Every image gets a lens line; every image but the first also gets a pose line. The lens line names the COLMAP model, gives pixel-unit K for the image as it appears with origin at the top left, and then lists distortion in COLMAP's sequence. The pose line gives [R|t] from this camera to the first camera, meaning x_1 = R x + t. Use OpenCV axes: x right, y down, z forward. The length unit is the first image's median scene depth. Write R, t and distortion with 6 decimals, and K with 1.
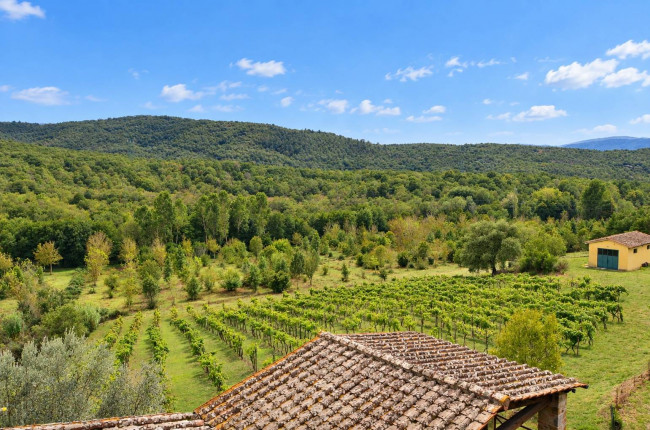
lens RADIAL K [[452.3, 0, 325.0], [0, 452.3, 215.0], [0, 0, 1]] dist [-0.052623, 0.001139]
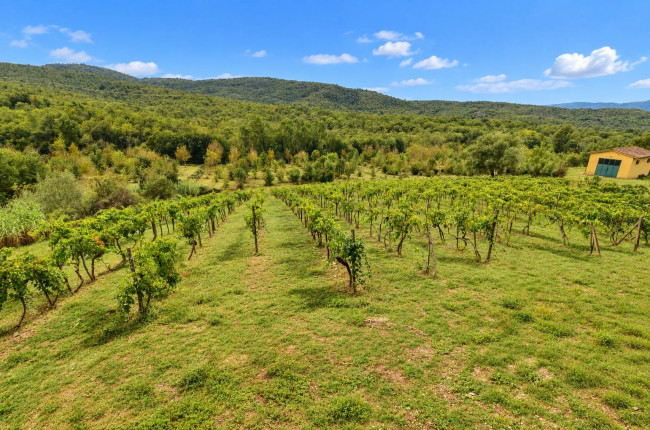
lens RADIAL K [[452.3, 0, 325.0], [0, 452.3, 215.0], [0, 0, 1]] dist [-0.052623, 0.001139]
pose [[0.994733, 0.092912, -0.043277, -0.038191], [-0.076367, 0.953463, 0.291678, -0.177222], [0.068364, -0.286837, 0.955537, -0.460245]]
